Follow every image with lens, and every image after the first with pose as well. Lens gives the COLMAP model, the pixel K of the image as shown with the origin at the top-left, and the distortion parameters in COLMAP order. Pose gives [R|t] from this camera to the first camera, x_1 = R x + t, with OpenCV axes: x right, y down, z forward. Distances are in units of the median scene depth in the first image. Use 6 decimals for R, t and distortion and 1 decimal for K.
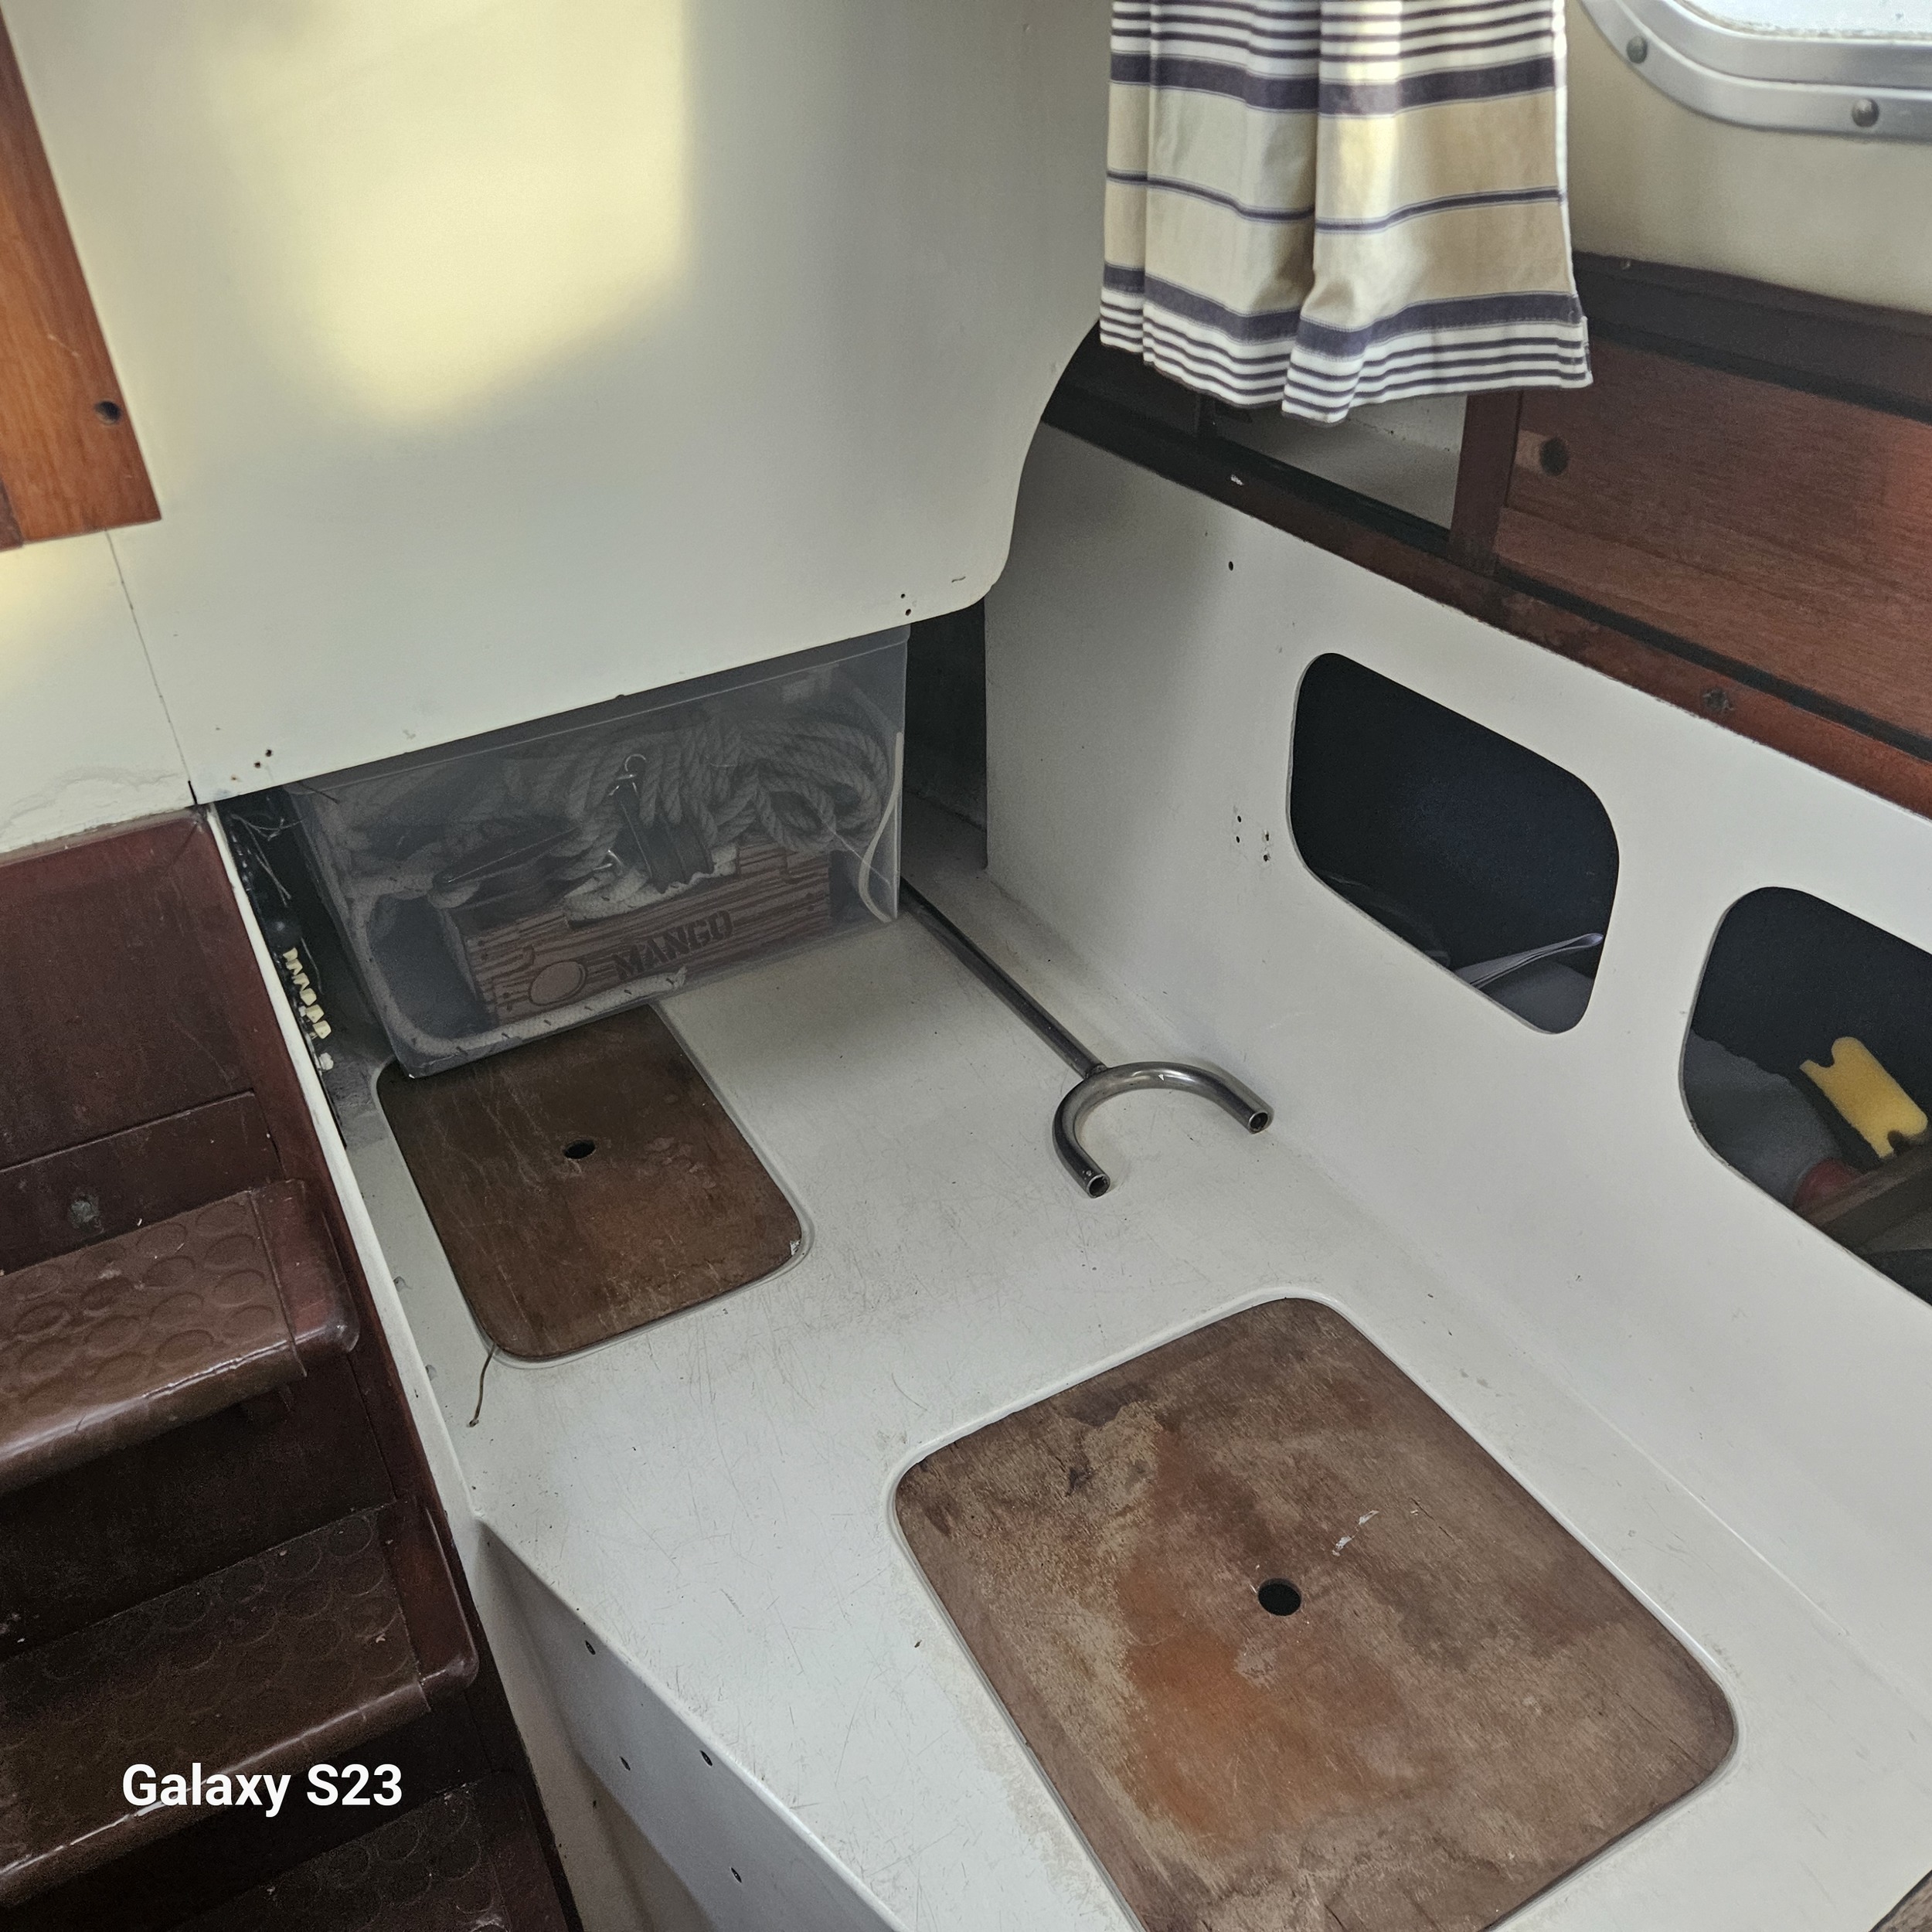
lens RADIAL K [[1710.1, 0, 963.0], [0, 1710.1, 974.2], [0, 0, 1]] dist [0.078877, -0.065840]
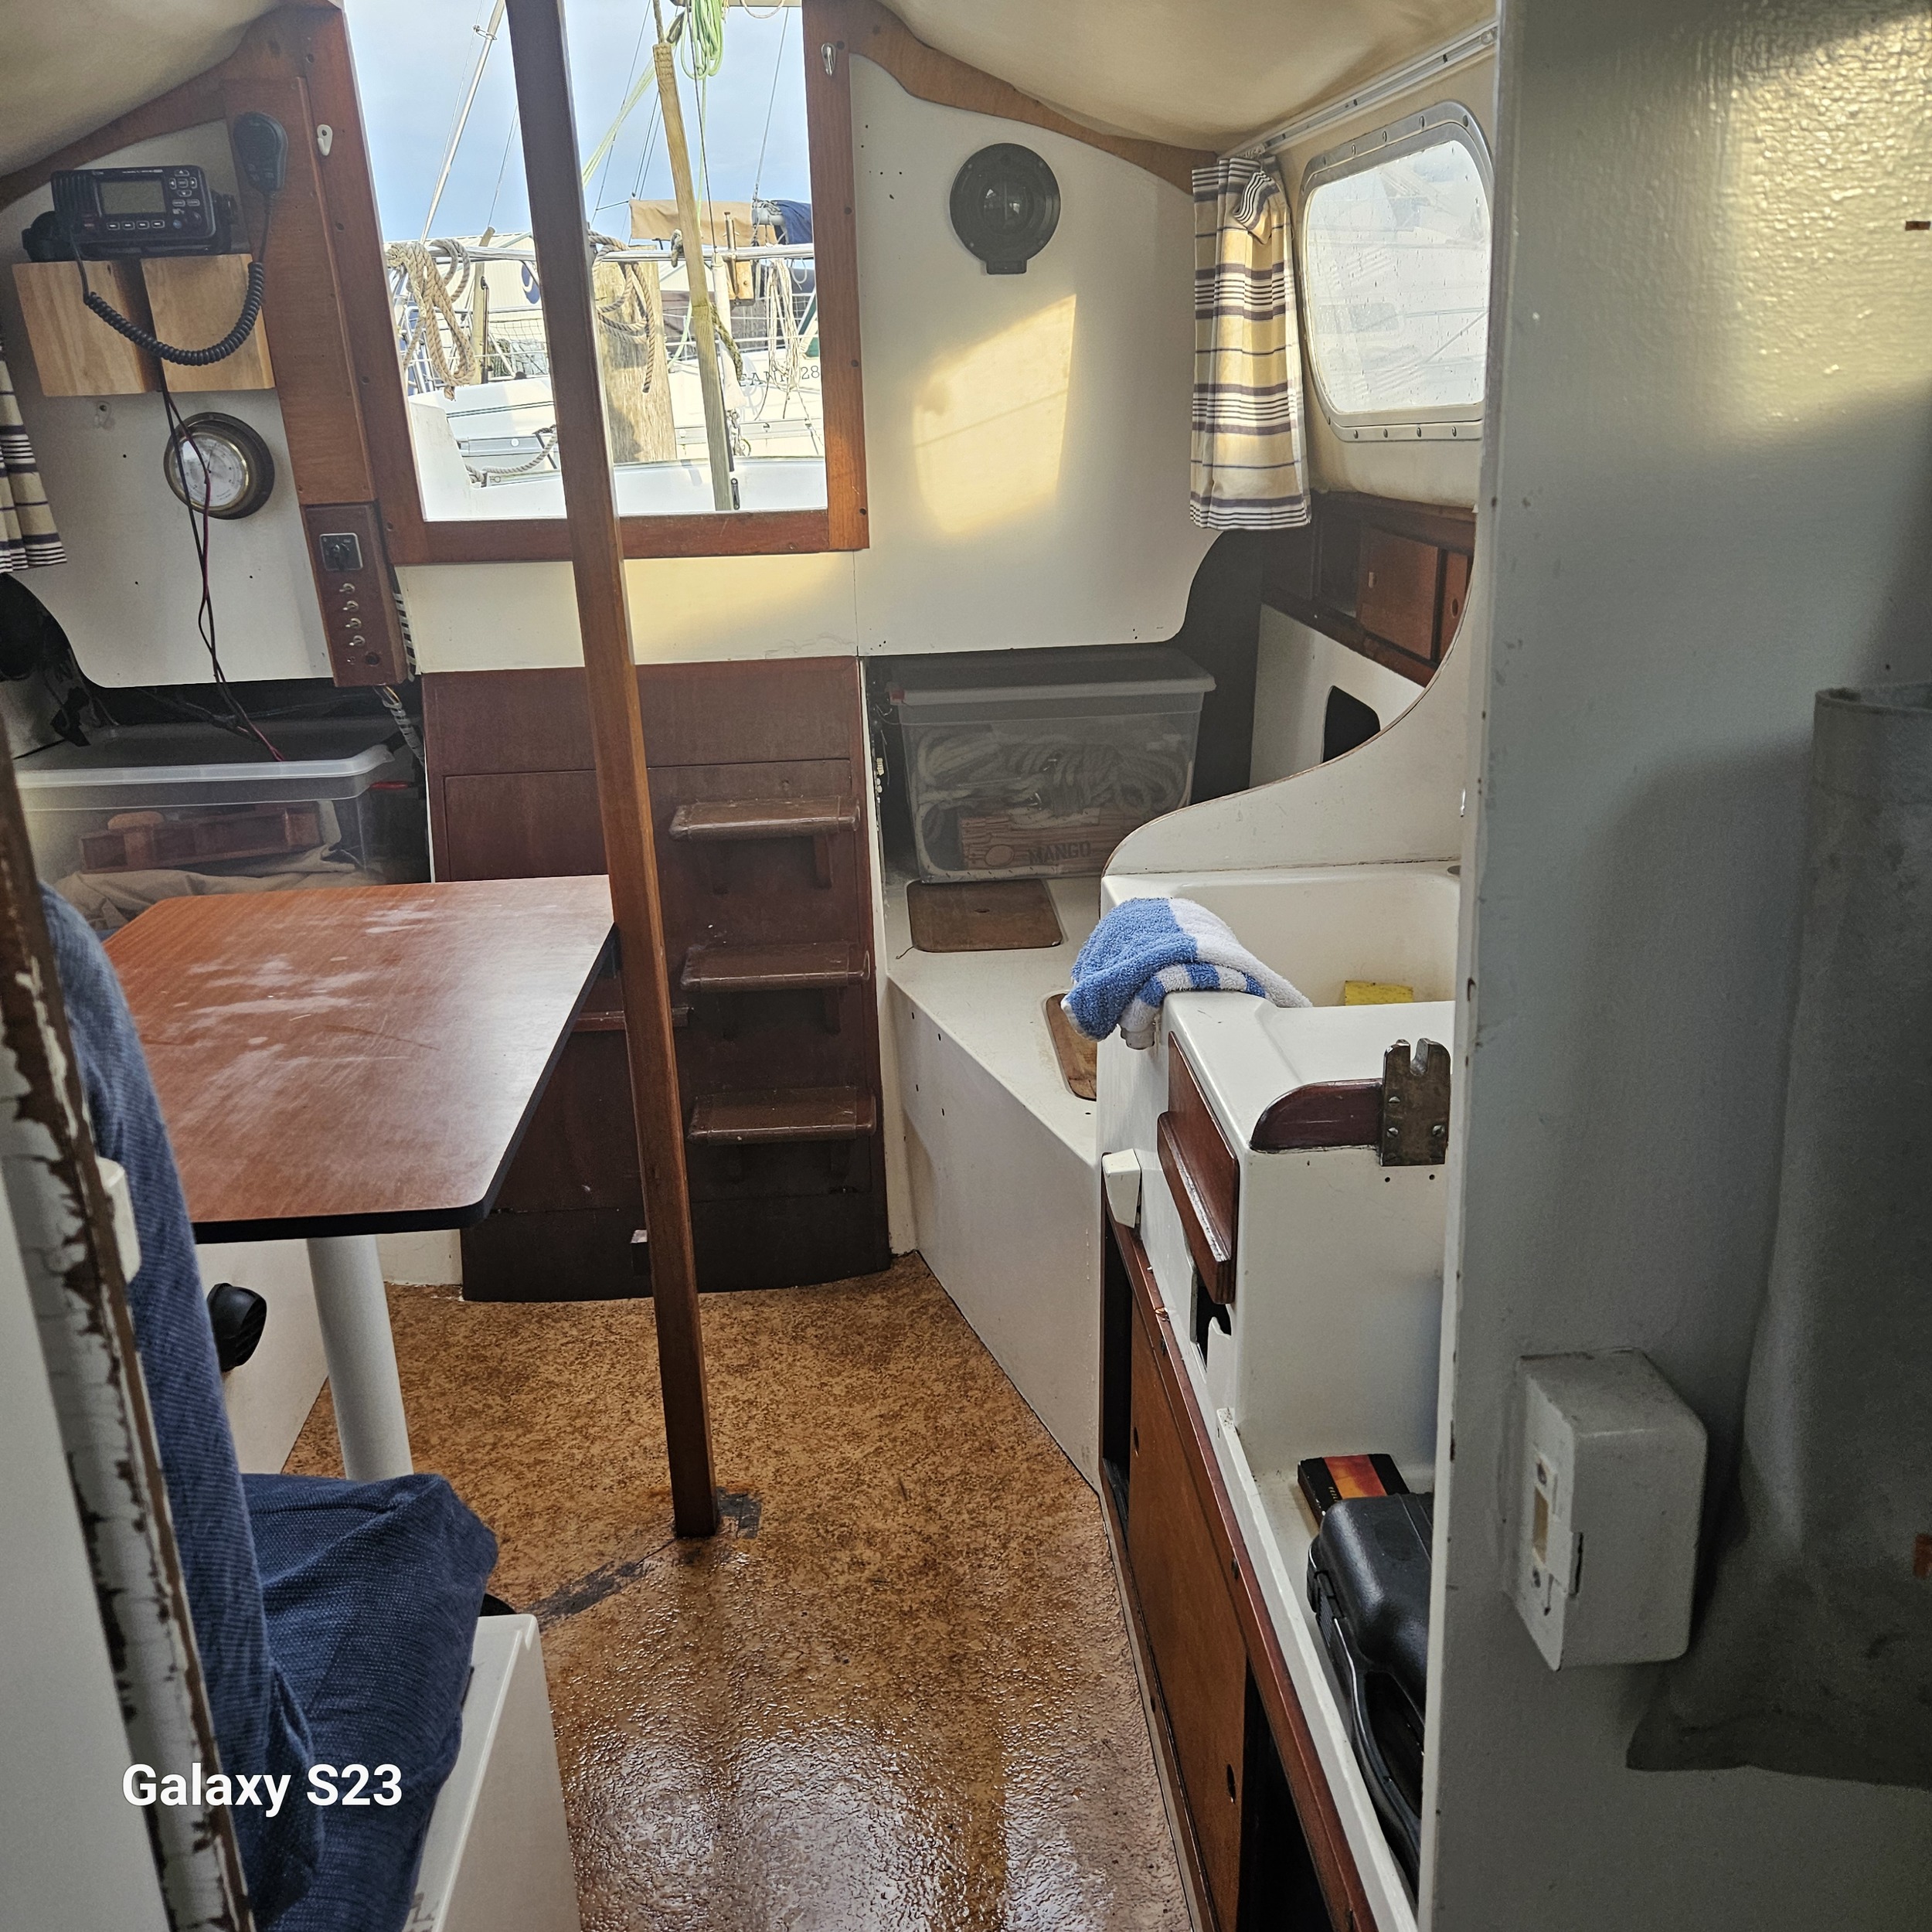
lens RADIAL K [[1710.1, 0, 963.0], [0, 1710.1, 974.2], [0, 0, 1]] dist [0.078877, -0.065840]
pose [[0.908245, 0.156669, -0.388002, 0.626746], [-0.245582, 0.950347, -0.191128, 0.630281], [0.338793, 0.268877, 0.901623, -0.942640]]
